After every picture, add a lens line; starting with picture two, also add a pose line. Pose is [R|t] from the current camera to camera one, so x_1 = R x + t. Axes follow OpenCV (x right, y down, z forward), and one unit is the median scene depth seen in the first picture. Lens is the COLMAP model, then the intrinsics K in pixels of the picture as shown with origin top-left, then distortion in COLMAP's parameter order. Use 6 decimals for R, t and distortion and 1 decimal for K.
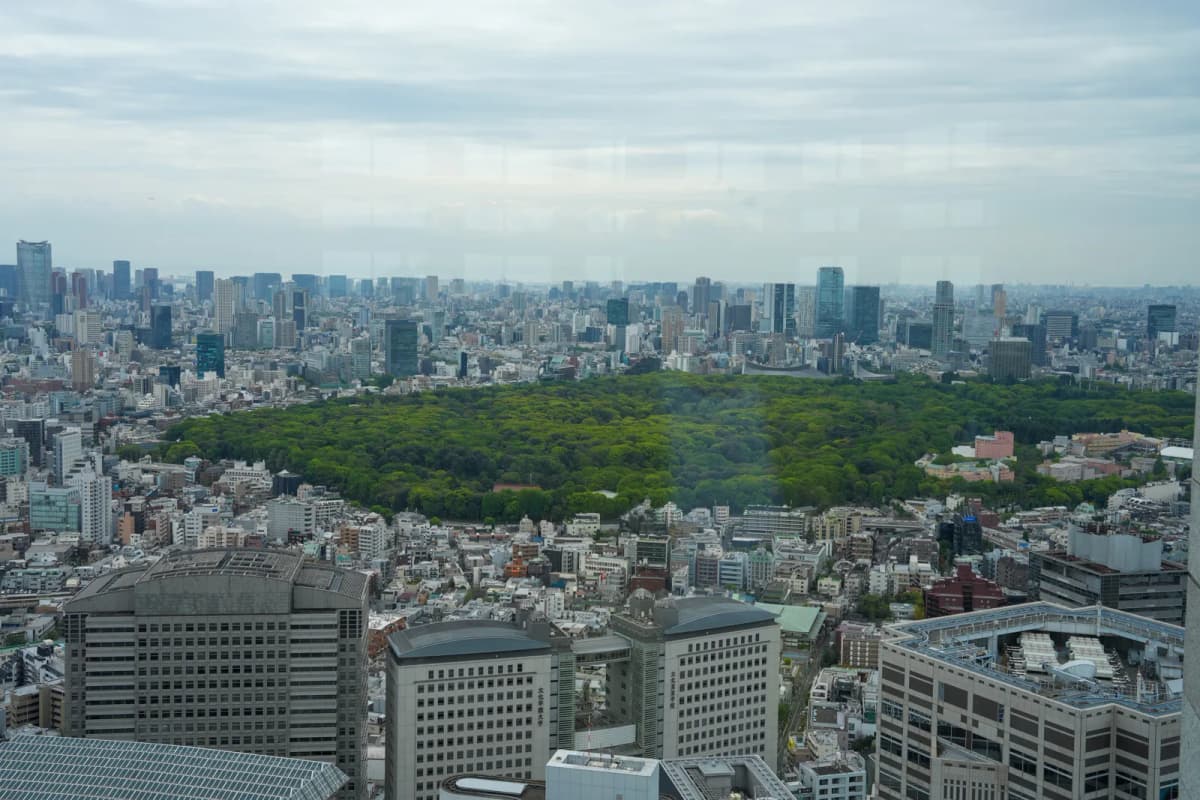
lens RADIAL K [[1223.9, 0, 600.0], [0, 1223.9, 400.0], [0, 0, 1]] dist [0.004287, 0.143836]
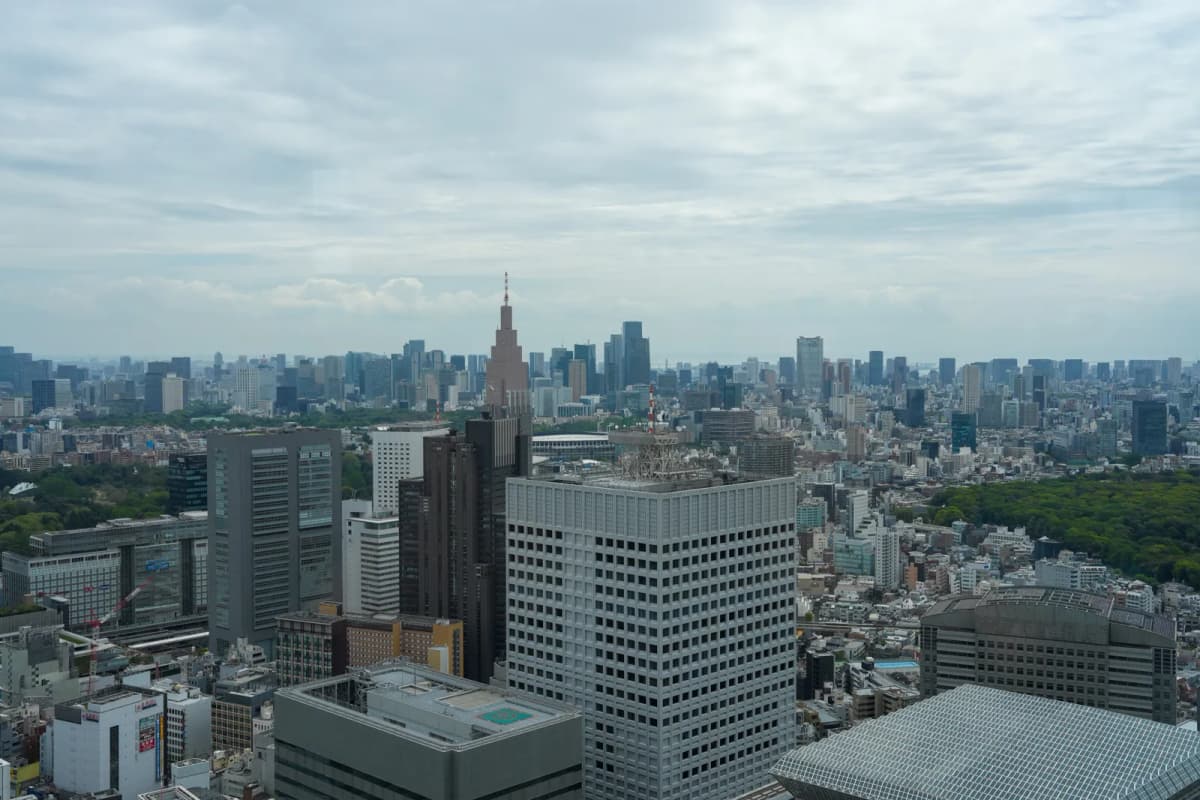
lens RADIAL K [[1223.9, 0, 600.0], [0, 1223.9, 400.0], [0, 0, 1]] dist [0.004287, 0.143836]
pose [[0.860282, -0.003932, -0.509804, -0.037689], [-0.031948, 0.997589, -0.061606, 0.015410], [0.508817, 0.069286, 0.858082, -0.152475]]
